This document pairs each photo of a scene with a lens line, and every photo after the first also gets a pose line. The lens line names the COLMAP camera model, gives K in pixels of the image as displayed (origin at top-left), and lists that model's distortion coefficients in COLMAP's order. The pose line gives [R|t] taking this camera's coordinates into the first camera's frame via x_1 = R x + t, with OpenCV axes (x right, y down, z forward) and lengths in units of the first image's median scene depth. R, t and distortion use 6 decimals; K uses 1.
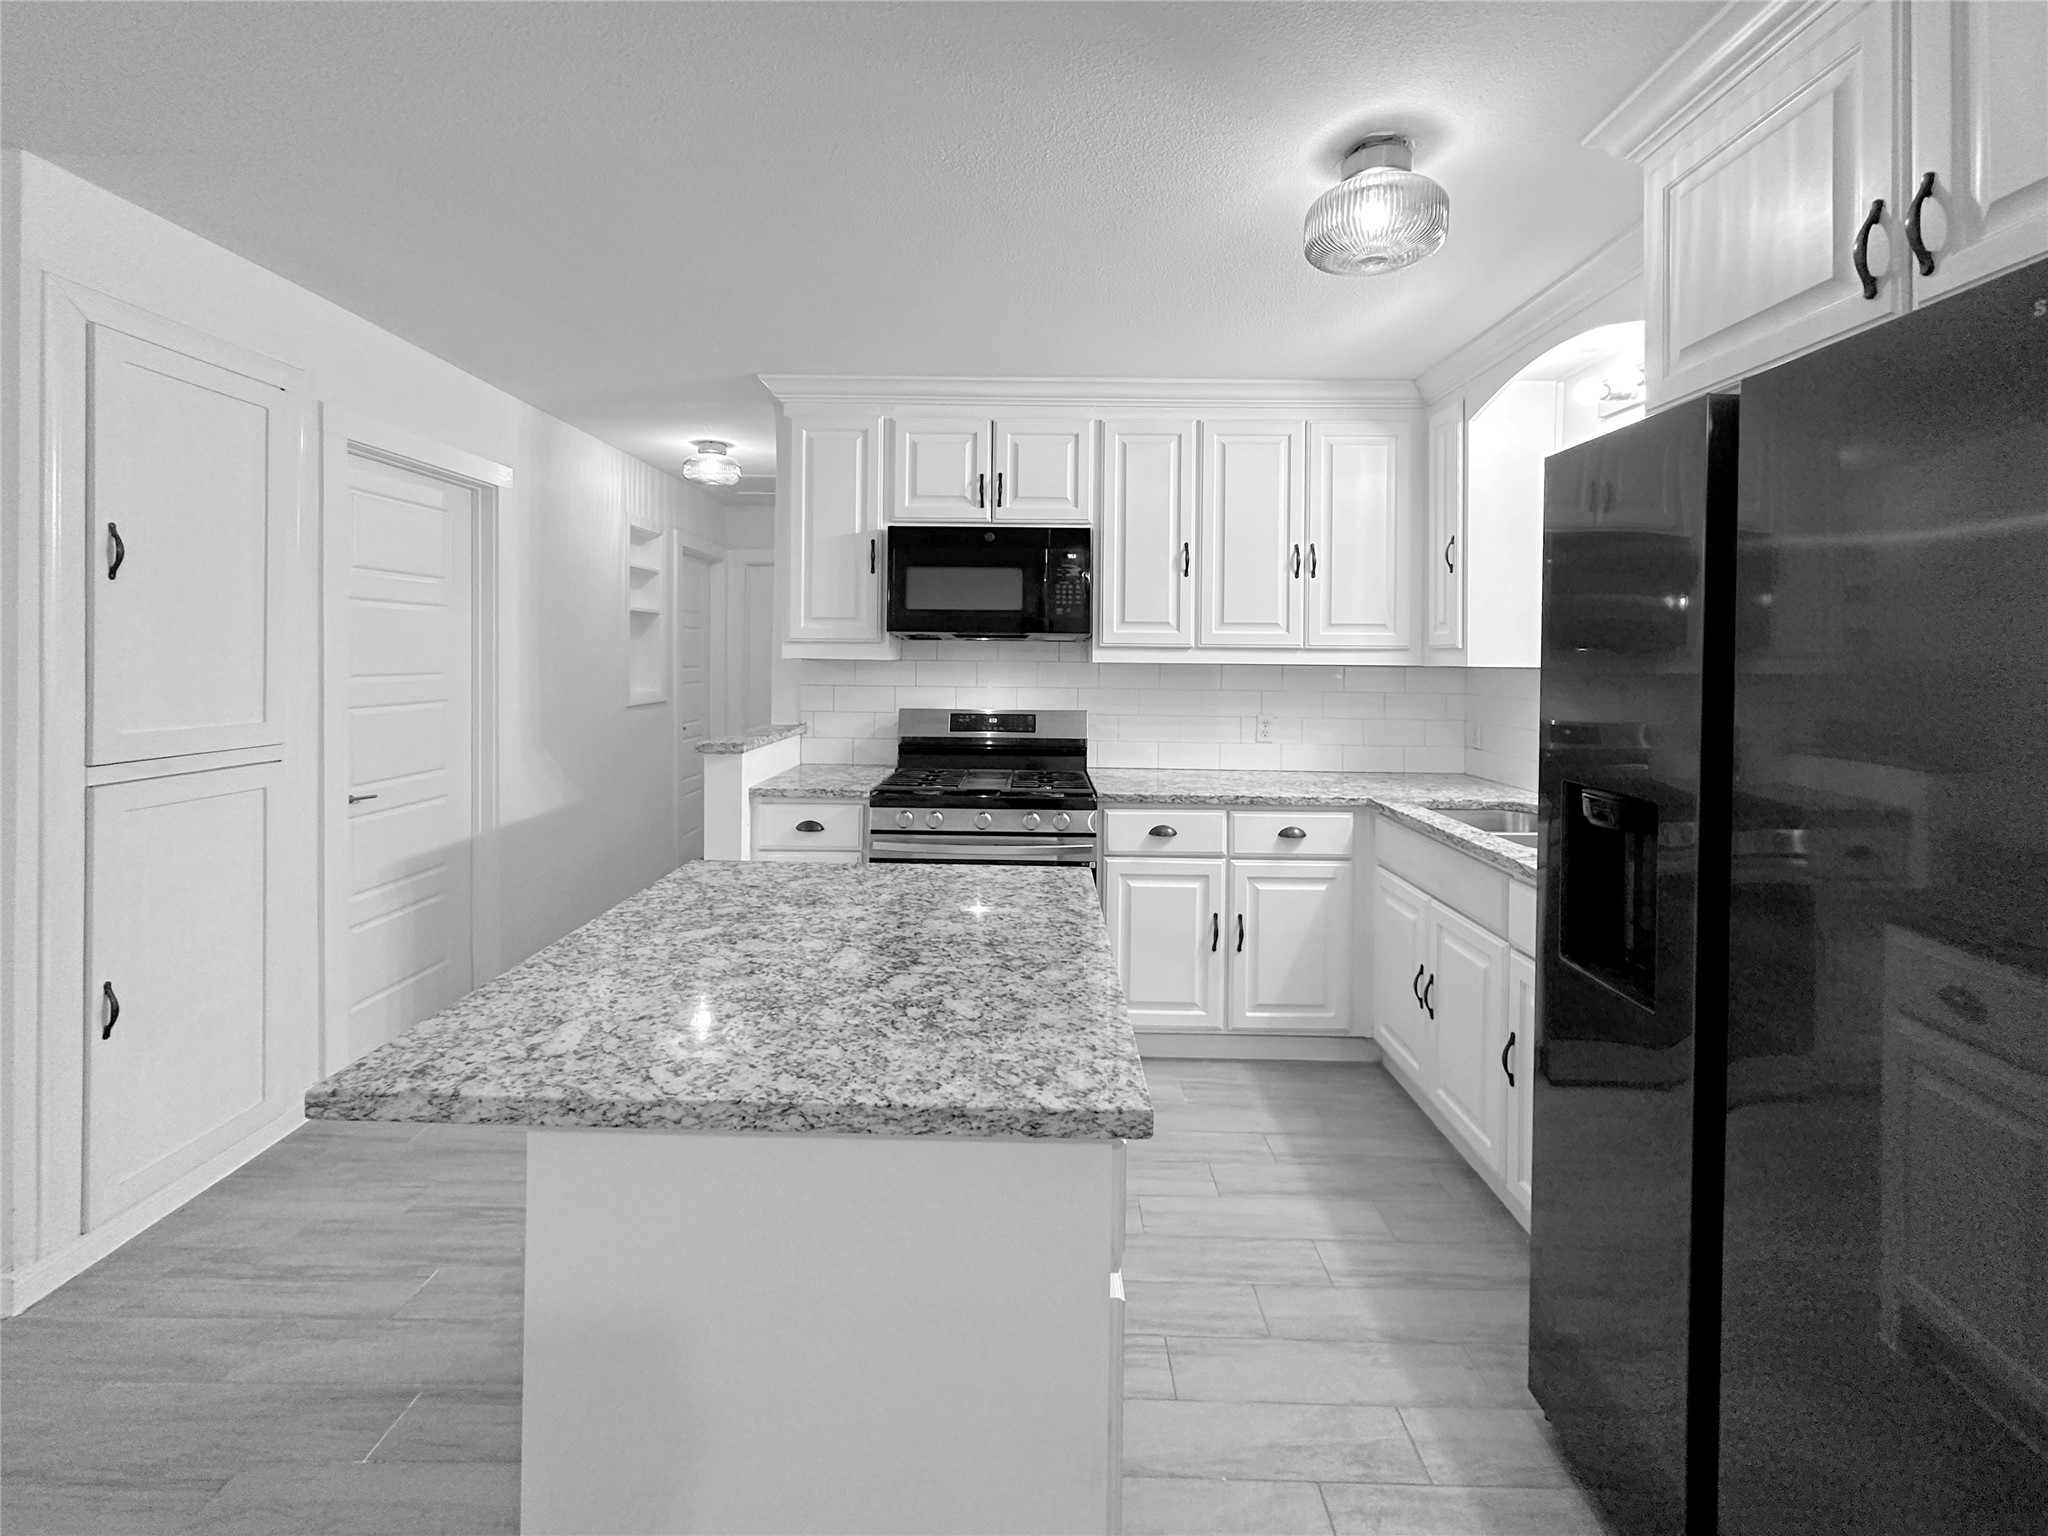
lens RADIAL K [[822.1, 0, 997.8], [0, 822.1, 656.0], [0, 0, 1]] dist [-0.002993, -0.000070]
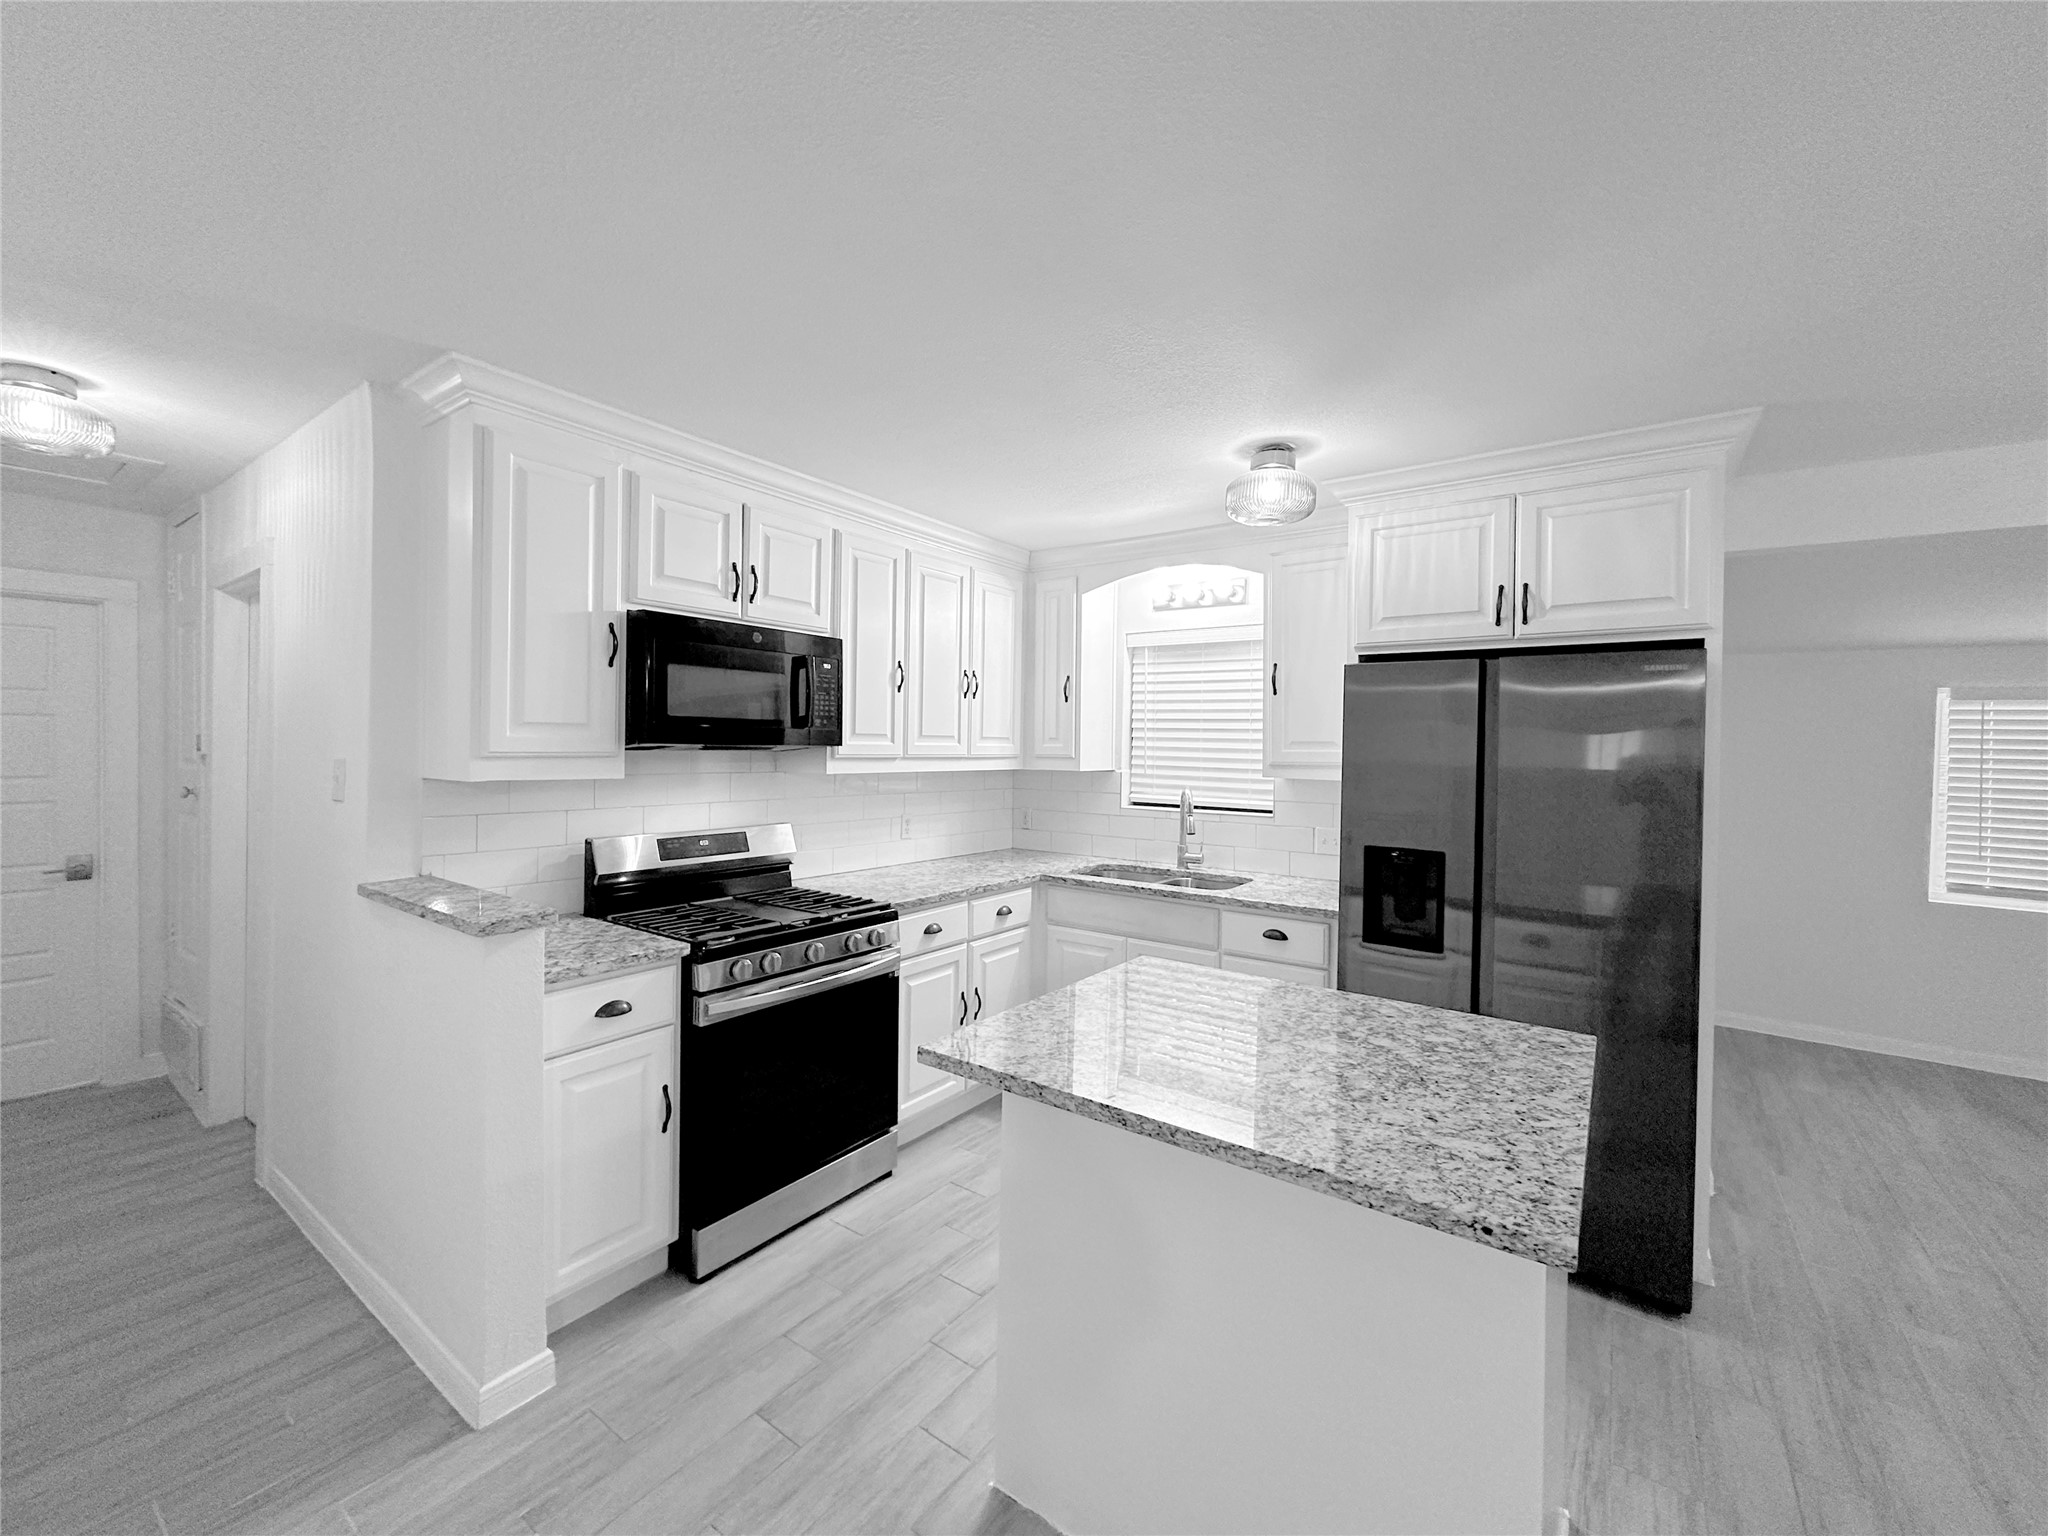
lens RADIAL K [[822.1, 0, 996.6], [0, 822.1, 754.4], [0, 0, 1]] dist [-0.002993, -0.000070]
pose [[0.591231, -0.011033, 0.806427, -0.576553], [-0.006119, 0.999816, 0.018164, -0.036364], [-0.806479, -0.015673, 0.591054, 0.263058]]
